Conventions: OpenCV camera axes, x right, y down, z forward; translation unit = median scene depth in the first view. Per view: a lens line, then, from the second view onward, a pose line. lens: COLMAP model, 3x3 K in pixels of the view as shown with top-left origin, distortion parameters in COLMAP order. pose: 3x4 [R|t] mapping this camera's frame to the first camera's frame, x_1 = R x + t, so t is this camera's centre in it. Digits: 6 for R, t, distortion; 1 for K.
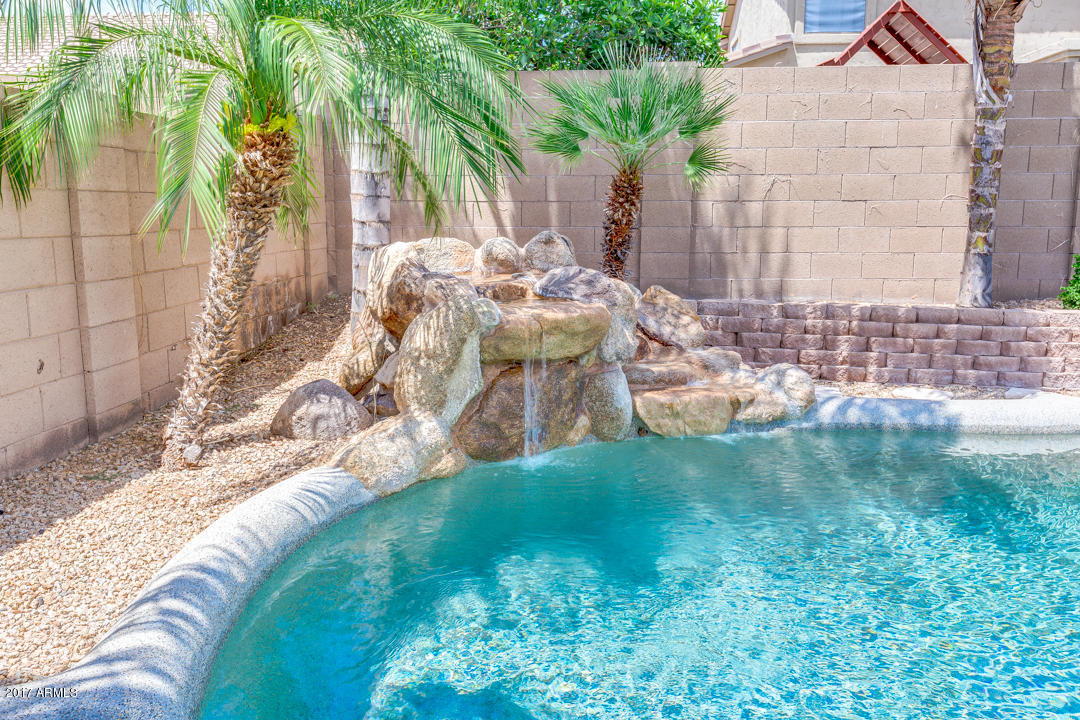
lens RADIAL K [[886.4, 0, 536.5], [0, 886.4, 353.8], [0, 0, 1]] dist [0.007678, -0.005317]
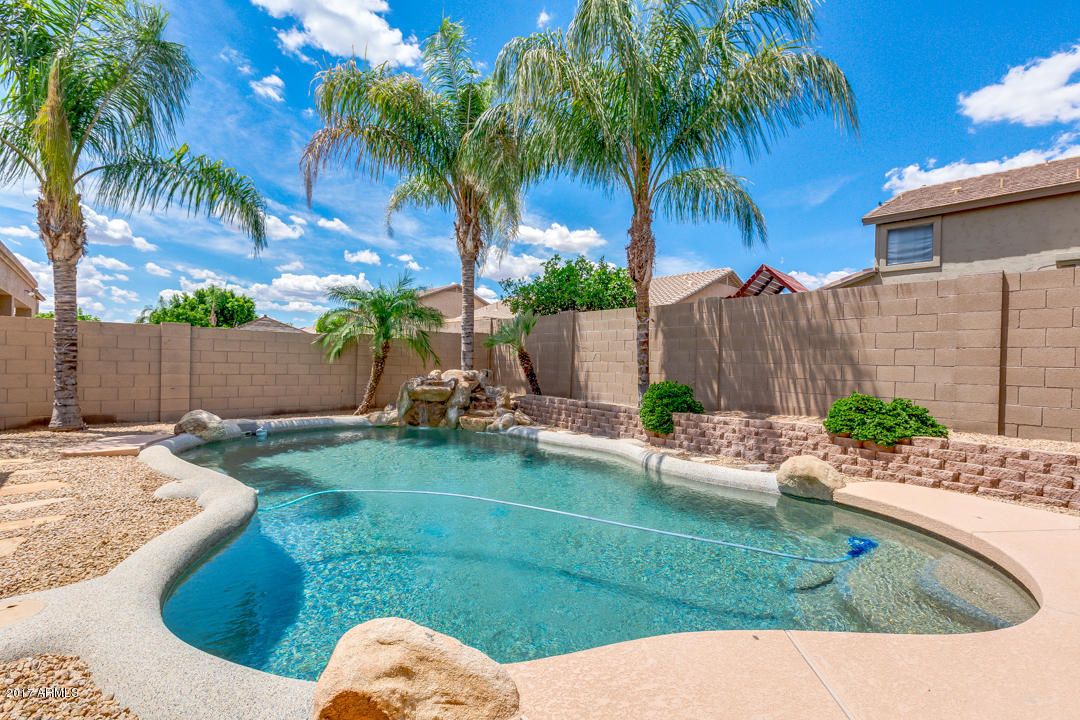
lens RADIAL K [[494.5, 0, 548.9], [0, 494.5, 362.4], [0, 0, 1]] dist [-0.005354, 0.002834]
pose [[0.726940, 0.014905, -0.686539, 1.560118], [-0.133417, 0.983779, -0.119910, 0.026136], [0.673615, 0.178763, 0.717137, -0.141041]]
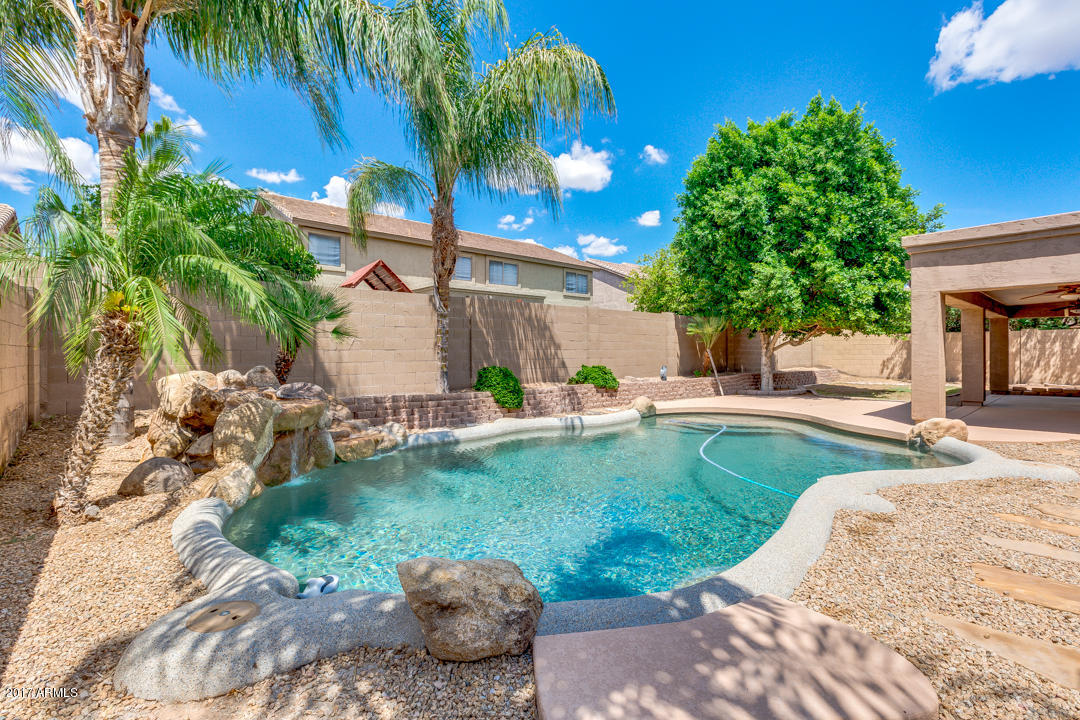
lens RADIAL K [[494.5, 0, 541.4], [0, 494.5, 356.8], [0, 0, 1]] dist [-0.005354, 0.002834]
pose [[0.689243, -0.009385, 0.724470, -0.363791], [0.121712, 0.987206, -0.103006, 0.023744], [-0.714234, 0.159173, 0.681567, -0.145683]]
